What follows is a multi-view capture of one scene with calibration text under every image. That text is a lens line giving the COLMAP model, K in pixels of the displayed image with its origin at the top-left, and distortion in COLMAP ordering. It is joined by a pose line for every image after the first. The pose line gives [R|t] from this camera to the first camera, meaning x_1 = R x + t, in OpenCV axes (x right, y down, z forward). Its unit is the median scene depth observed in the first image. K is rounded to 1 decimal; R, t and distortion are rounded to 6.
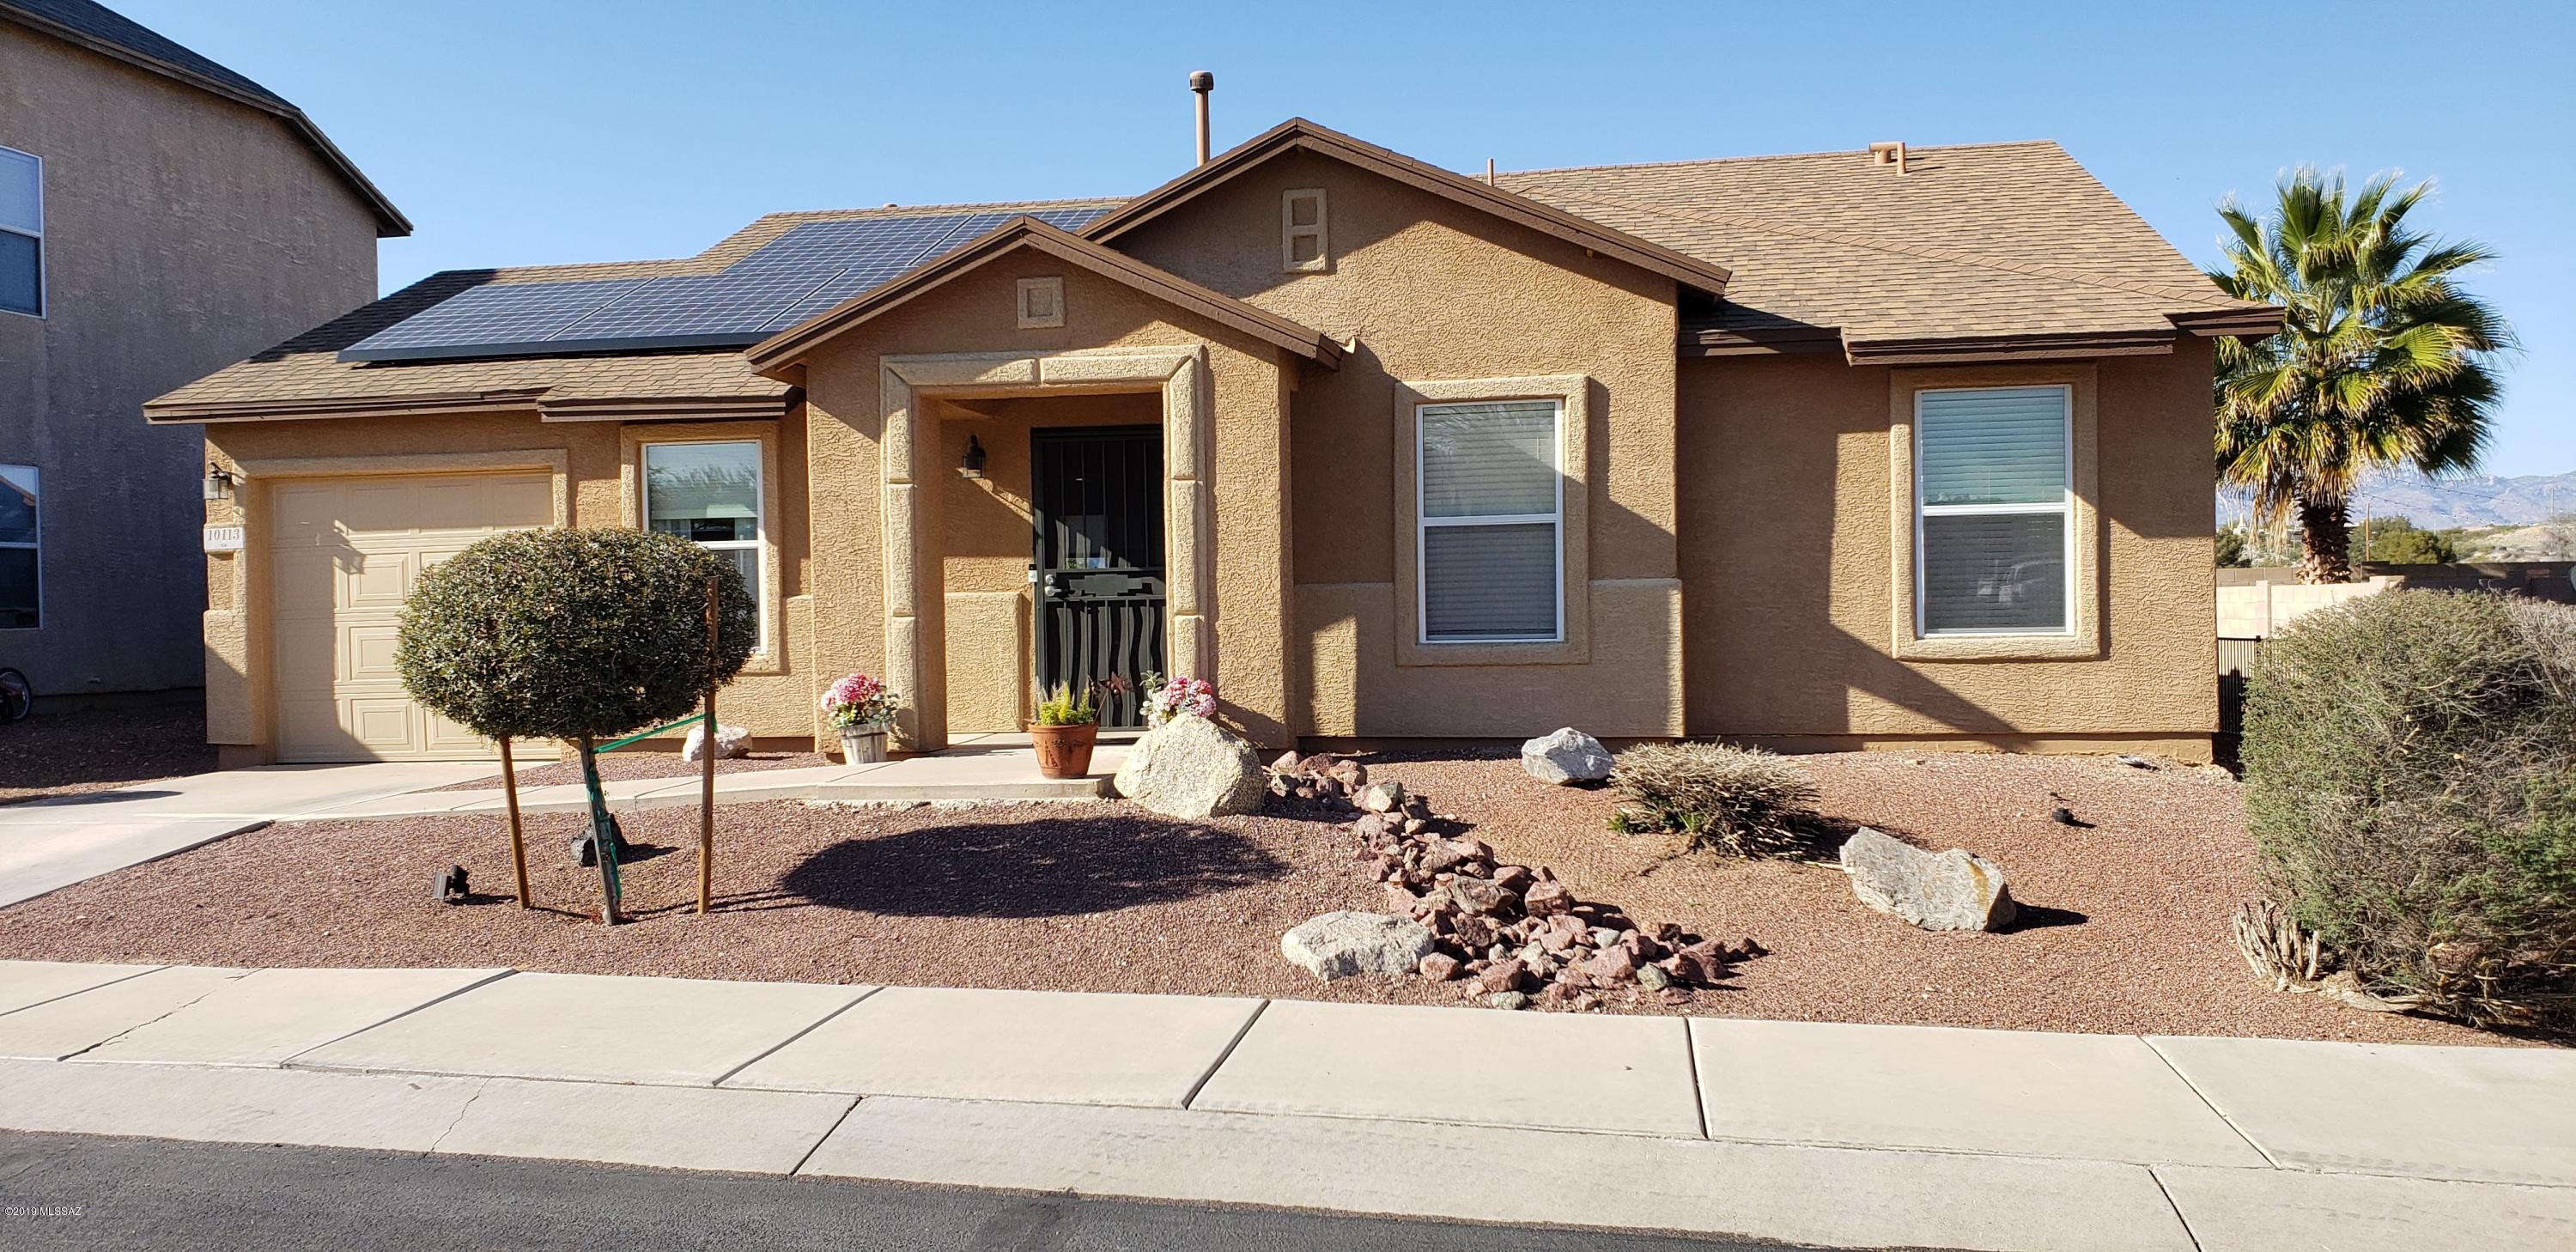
lens RADIAL K [[1499.2, 0, 1279.4], [0, 1499.2, 643.1], [0, 0, 1]] dist [0.083706, -0.084101]
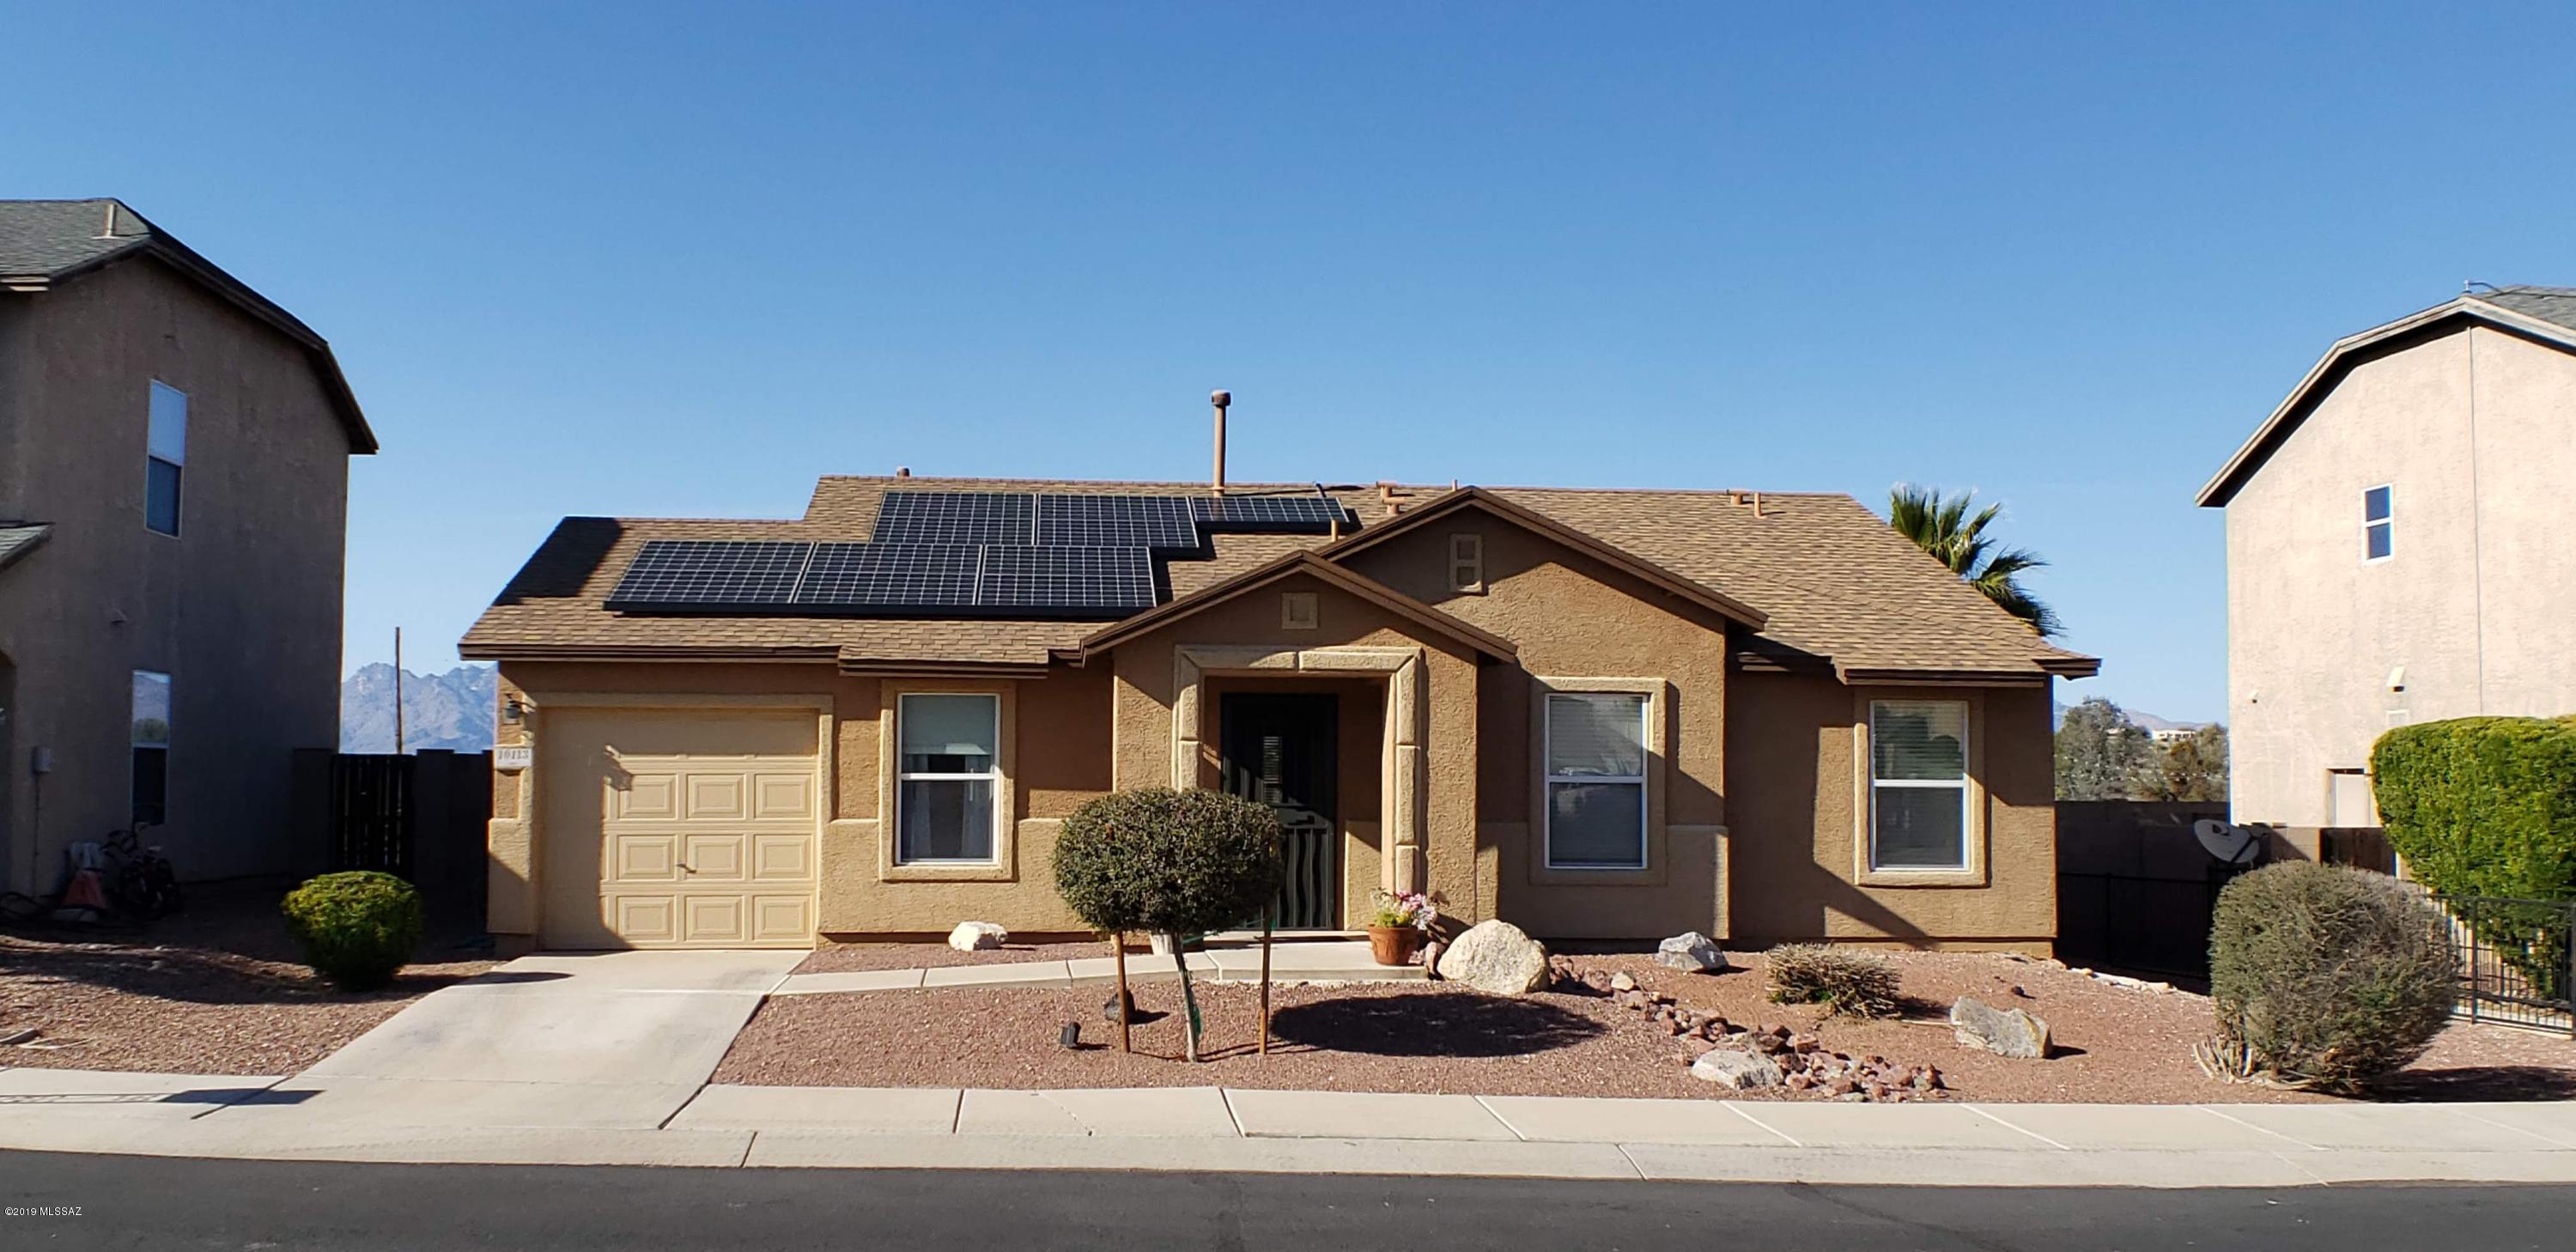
lens RADIAL K [[1414.8, 0, 1289.4], [0, 1414.8, 771.0], [0, 0, 1]] dist [0.001796, -0.033260]
pose [[0.981397, 0.030208, 0.189595, -0.385158], [-0.019936, 0.998240, -0.055854, -0.012166], [-0.190949, 0.051035, 0.980272, -0.217381]]
